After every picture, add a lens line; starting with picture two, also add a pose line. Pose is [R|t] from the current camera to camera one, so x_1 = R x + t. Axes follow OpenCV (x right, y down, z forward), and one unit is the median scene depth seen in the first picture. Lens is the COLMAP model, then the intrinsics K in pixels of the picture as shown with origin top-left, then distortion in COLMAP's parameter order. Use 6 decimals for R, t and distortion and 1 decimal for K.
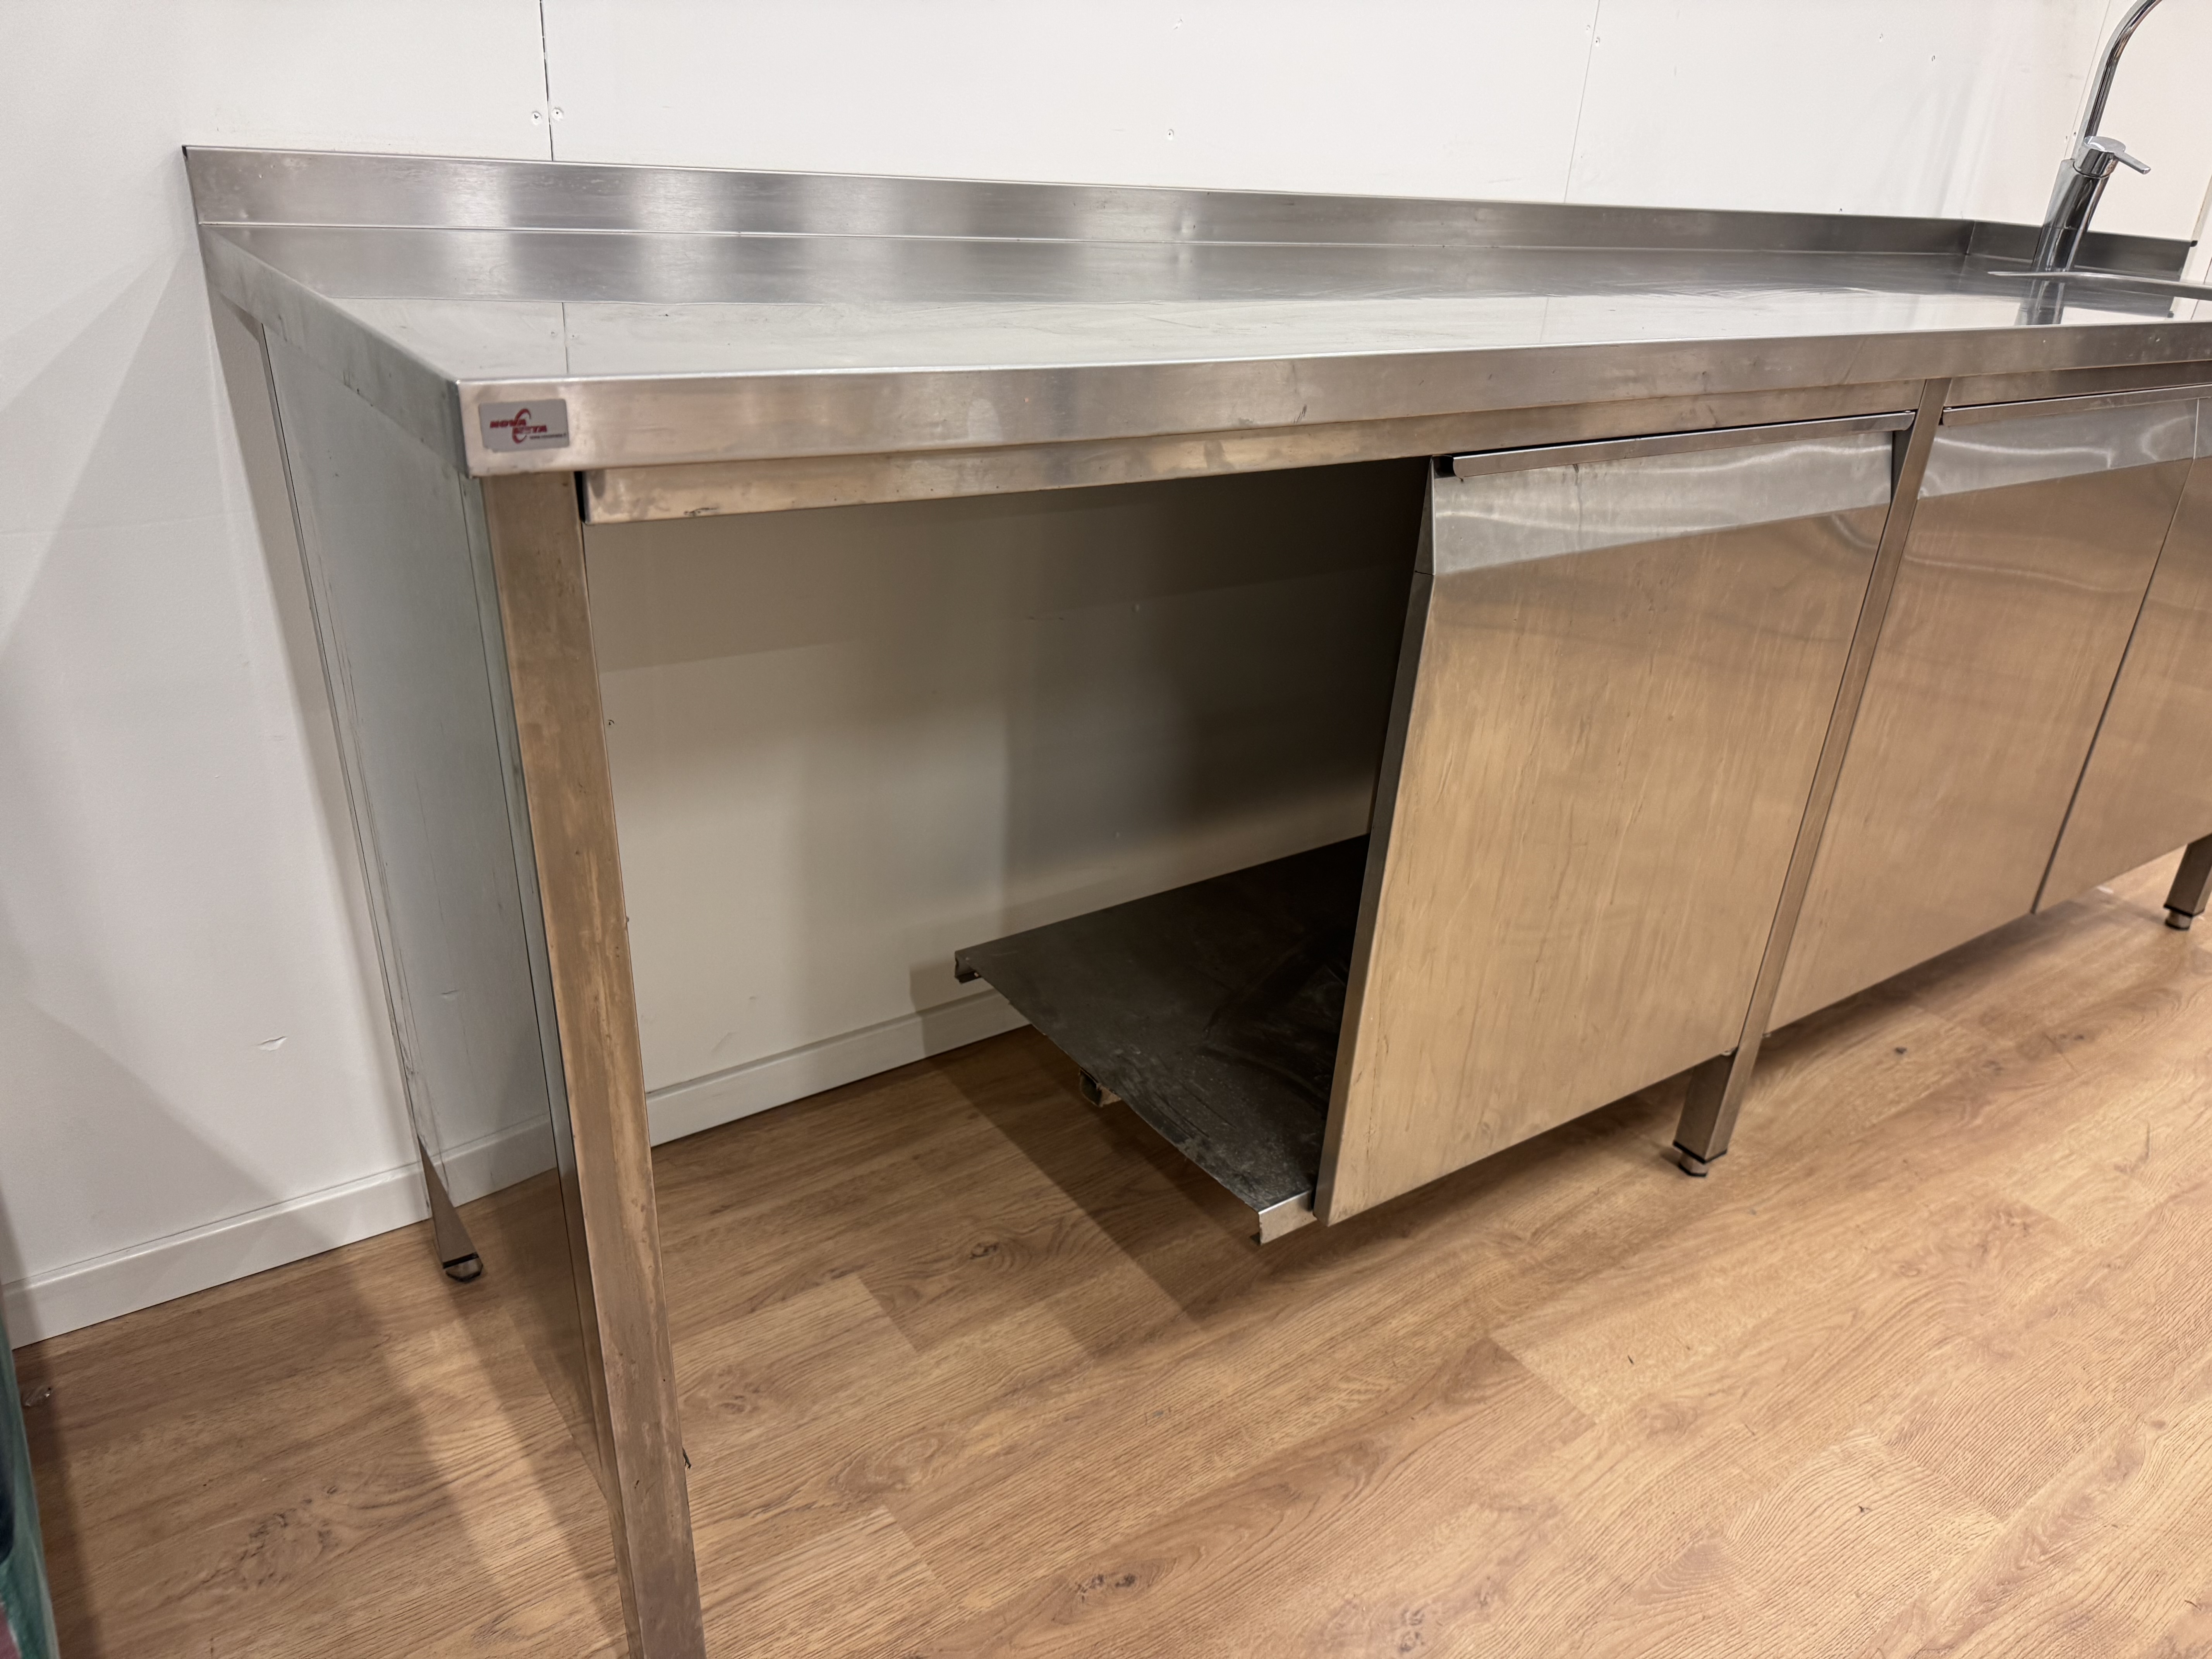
lens RADIAL K [[1559.8, 0, 1109.7], [0, 1559.8, 844.2], [0, 0, 1]] dist [0.021933, -0.032570]
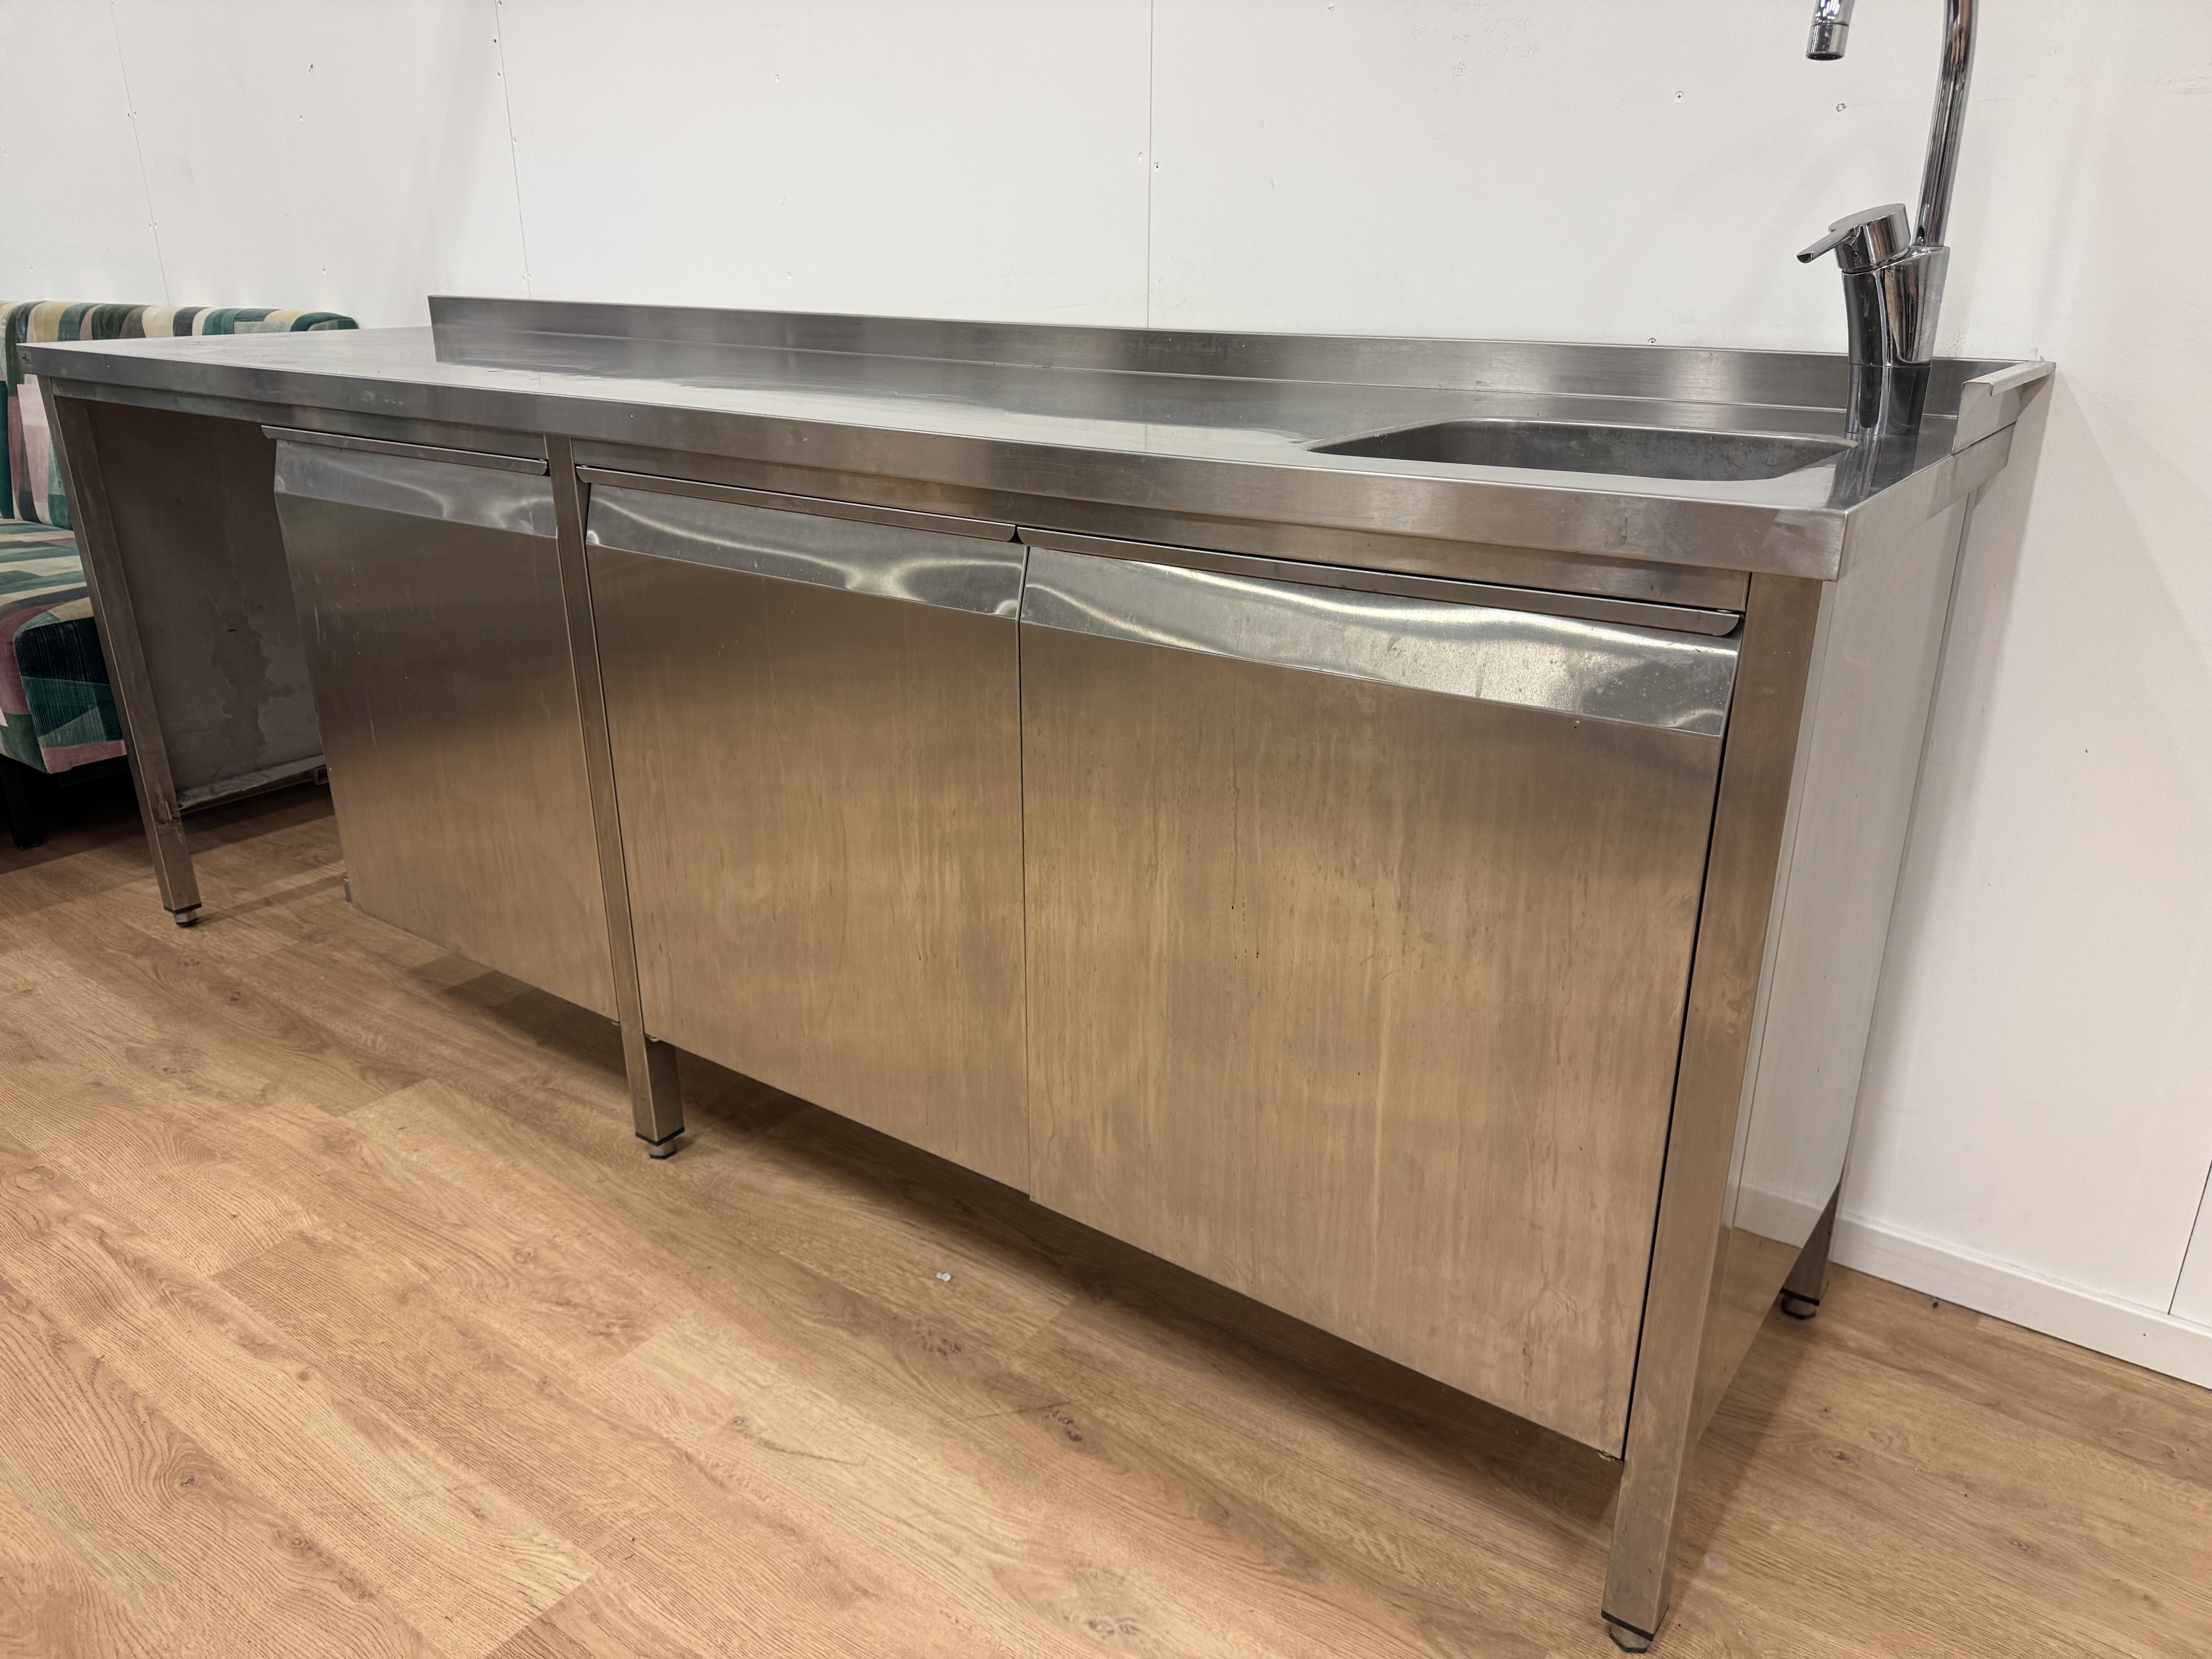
lens RADIAL K [[1559.8, 0, 1110.5], [0, 1559.8, 818.6], [0, 0, 1]] dist [0.021933, -0.032570]
pose [[0.321223, 0.262890, -0.909783, 1.813829], [-0.389978, 0.912178, 0.125890, -0.343576], [0.862979, 0.314356, 0.395534, 0.983385]]
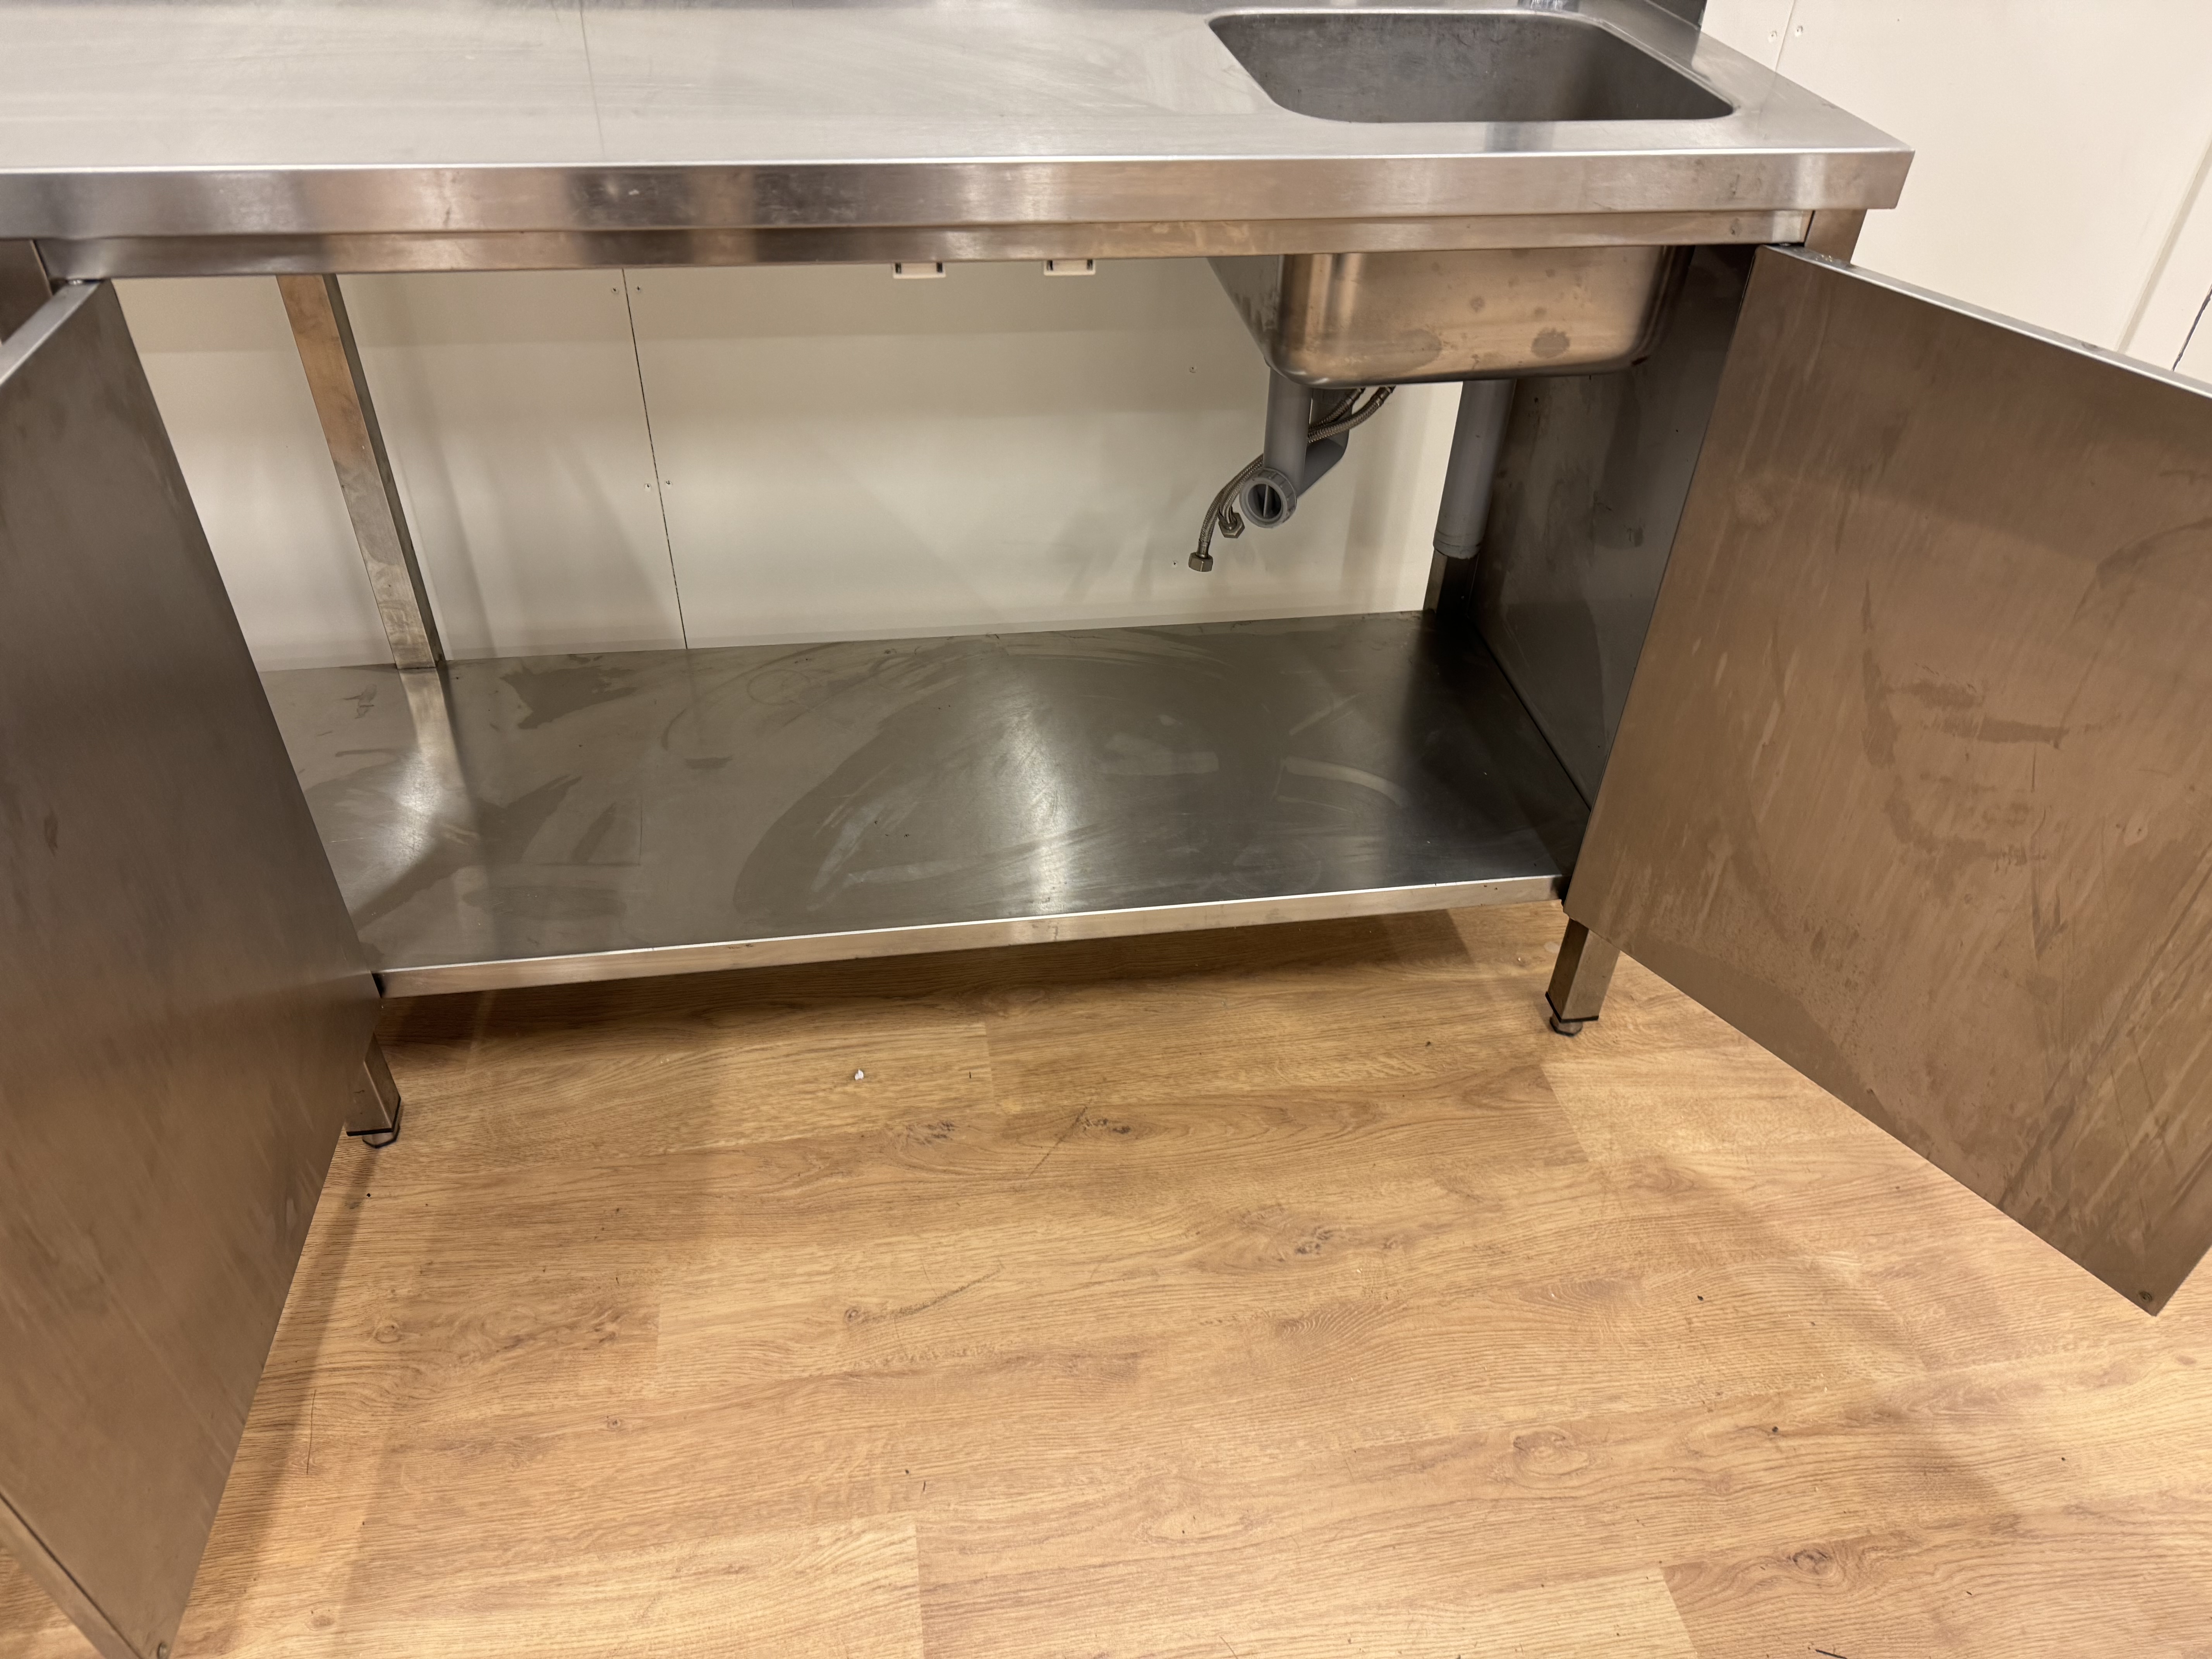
lens RADIAL K [[1559.8, 0, 1104.5], [0, 1559.8, 828.9], [0, 0, 1]] dist [0.021933, -0.032570]
pose [[0.895998, 0.251492, -0.365976, 1.288428], [-0.165254, 0.953813, 0.250861, -0.301982], [0.412163, -0.164292, 0.896175, 0.539029]]
